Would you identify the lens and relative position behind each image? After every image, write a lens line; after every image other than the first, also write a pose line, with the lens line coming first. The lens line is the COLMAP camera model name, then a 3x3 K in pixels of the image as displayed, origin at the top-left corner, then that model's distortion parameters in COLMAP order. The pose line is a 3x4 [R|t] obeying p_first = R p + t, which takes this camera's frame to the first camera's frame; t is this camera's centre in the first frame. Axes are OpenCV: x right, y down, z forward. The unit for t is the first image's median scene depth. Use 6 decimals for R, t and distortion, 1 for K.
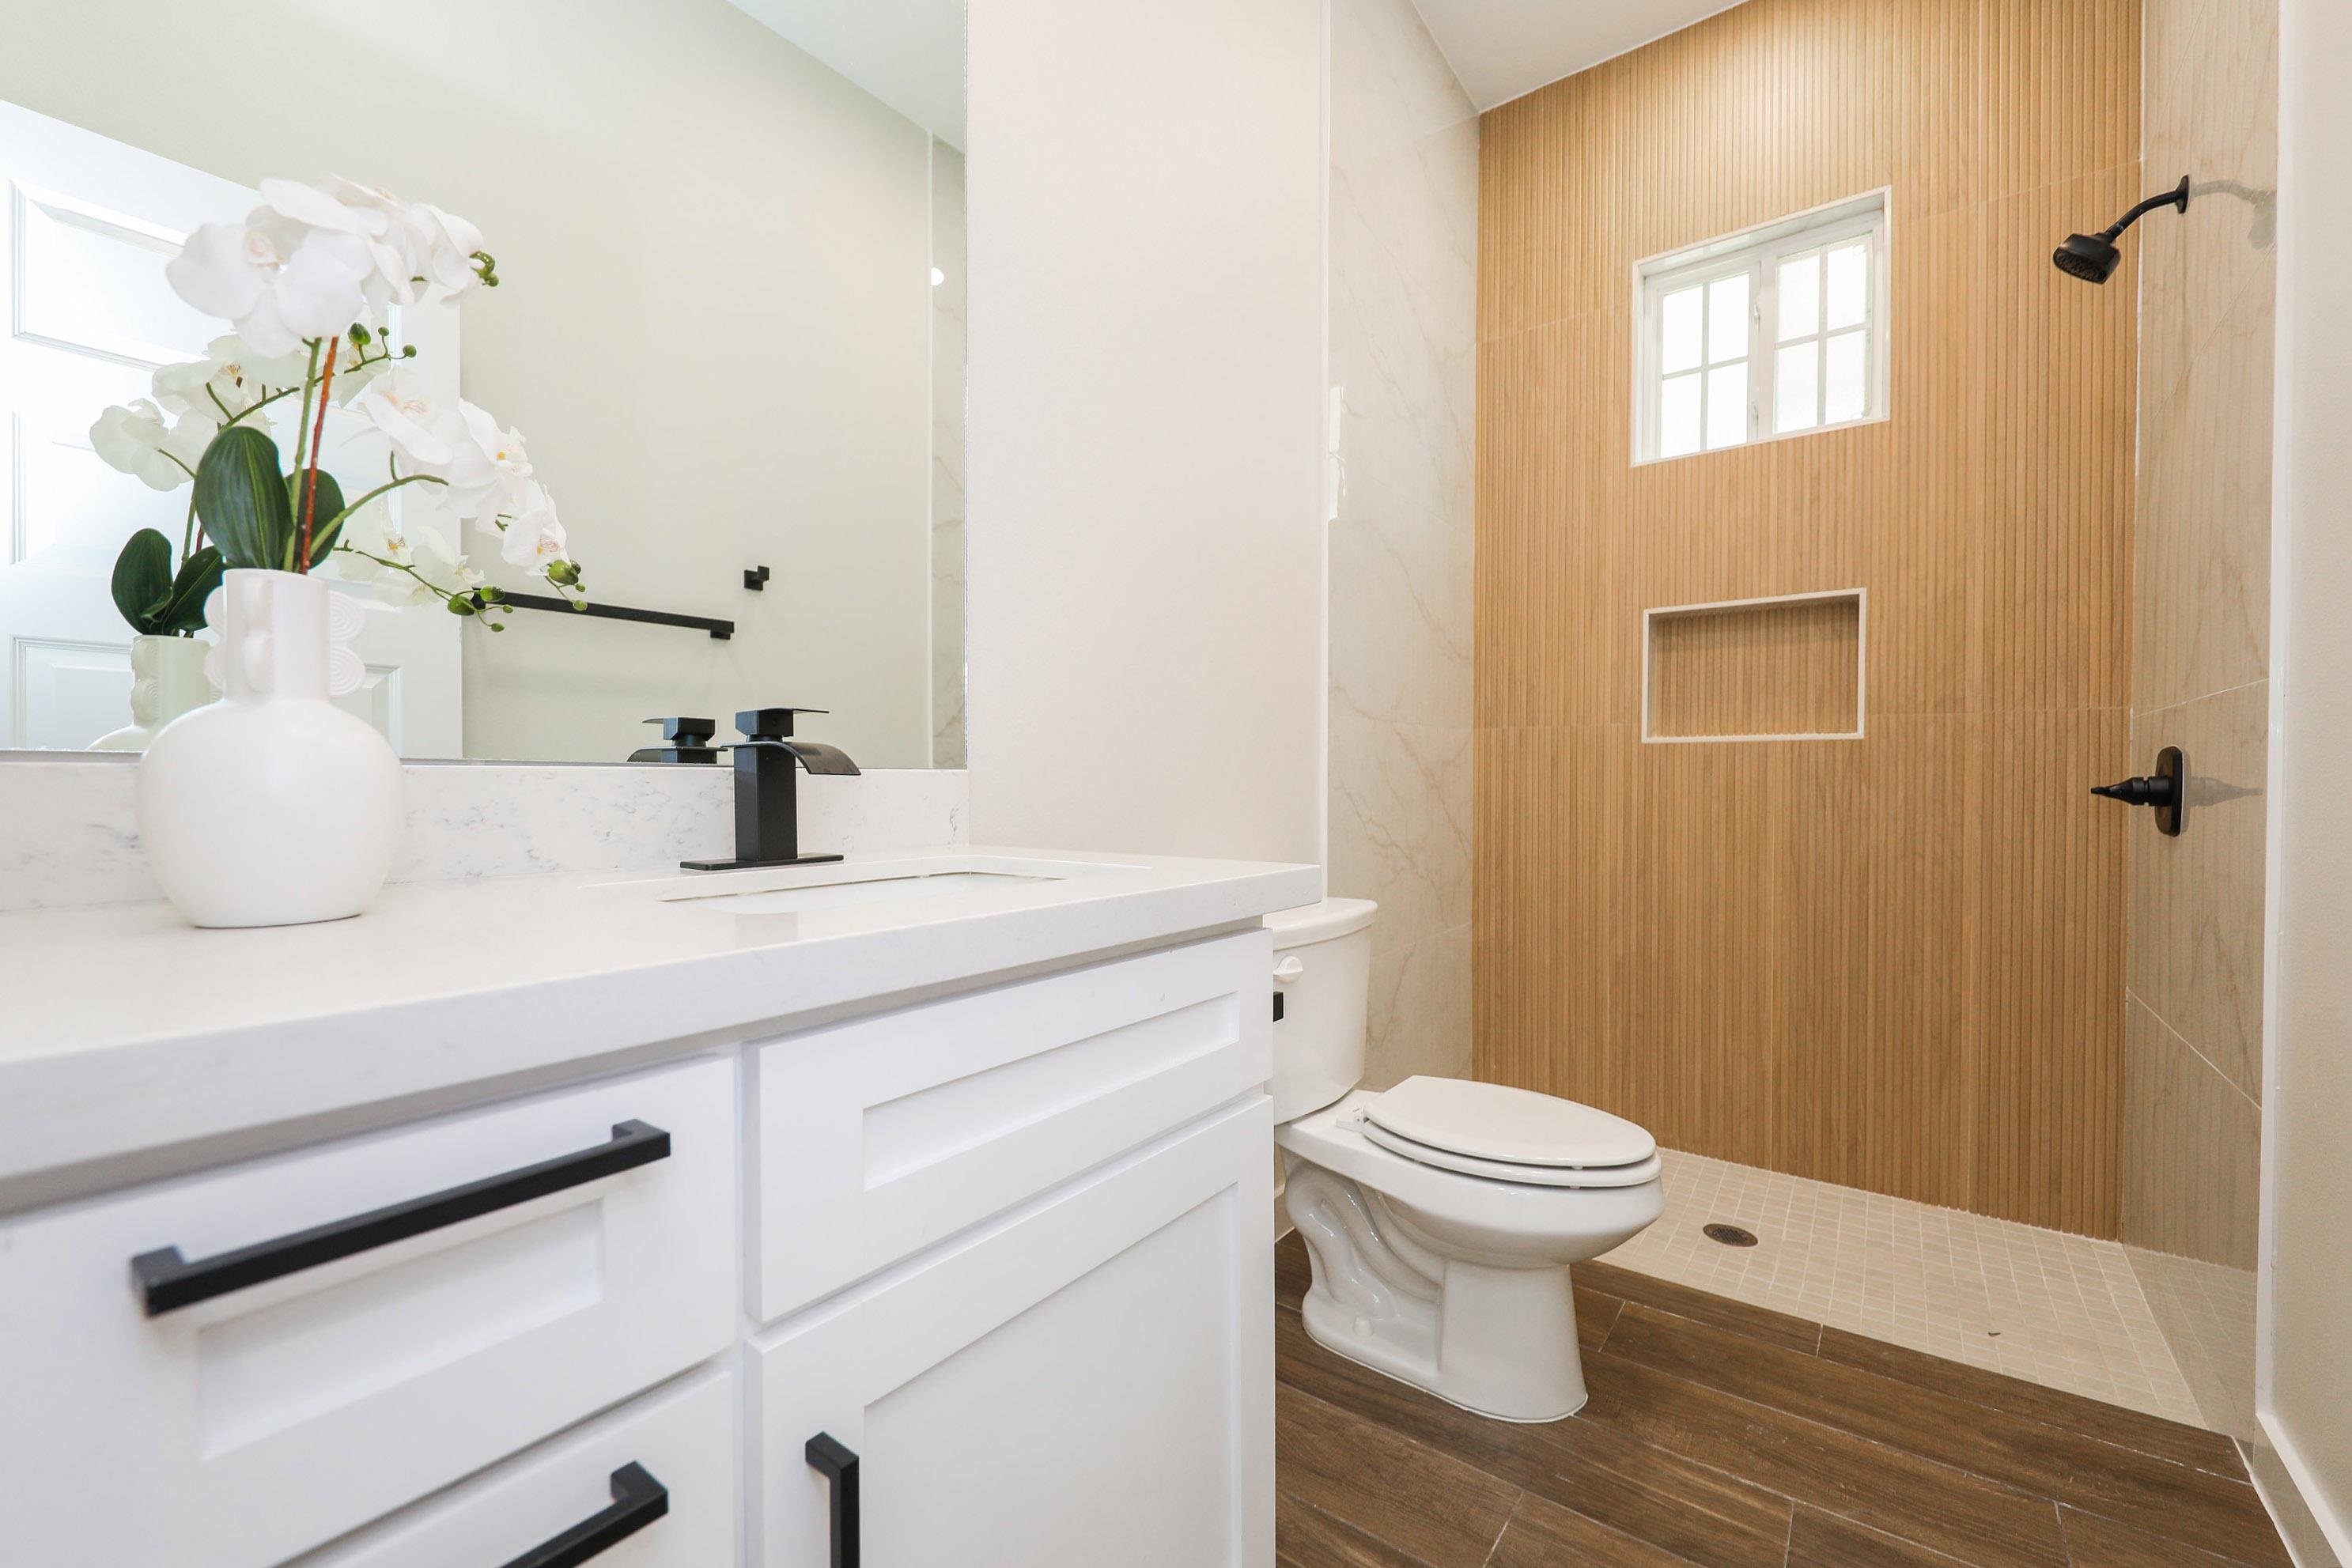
lens RADIAL K [[950.5, 0, 1188.3], [0, 950.5, 794.3], [0, 0, 1]] dist [0.013232, -0.006960]
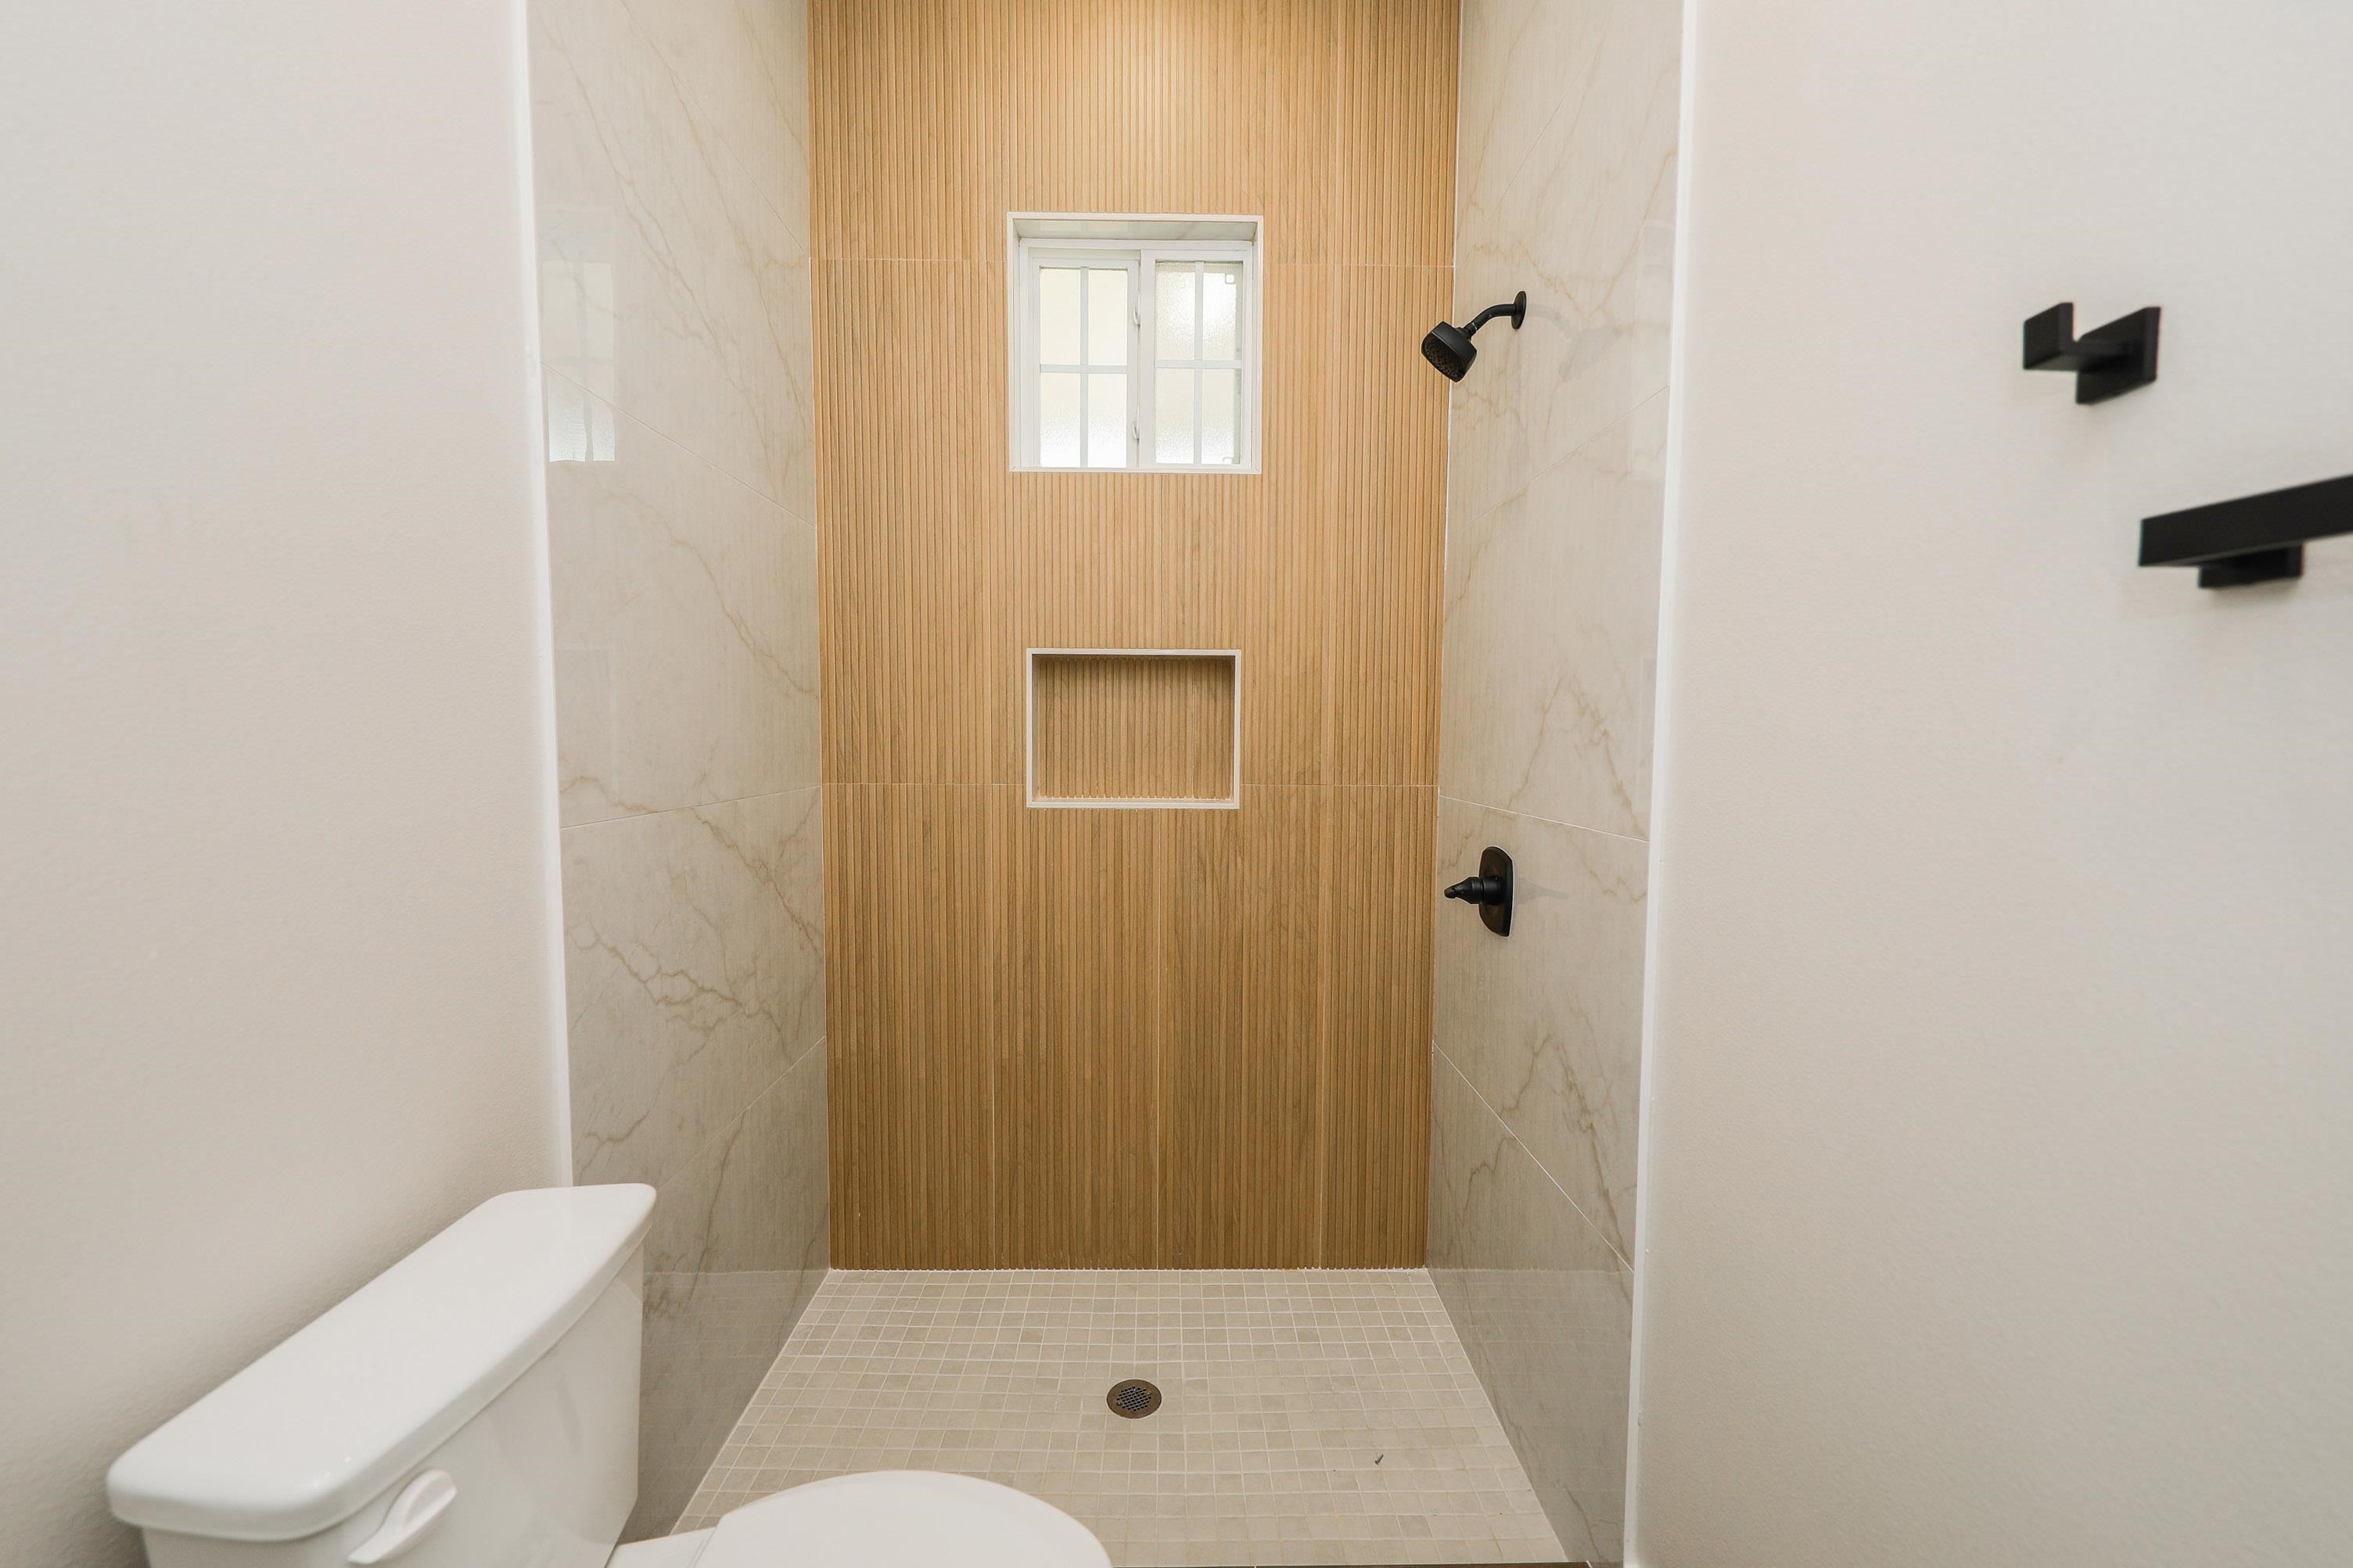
lens RADIAL K [[925.1, 0, 1170.4], [0, 925.1, 799.7], [0, 0, 1]] dist [0.010760, 0.000000]
pose [[0.799207, -0.038730, 0.599807, 0.092838], [0.001105, 0.998015, 0.062969, -0.121064], [-0.601055, -0.049663, 0.797663, 0.290633]]
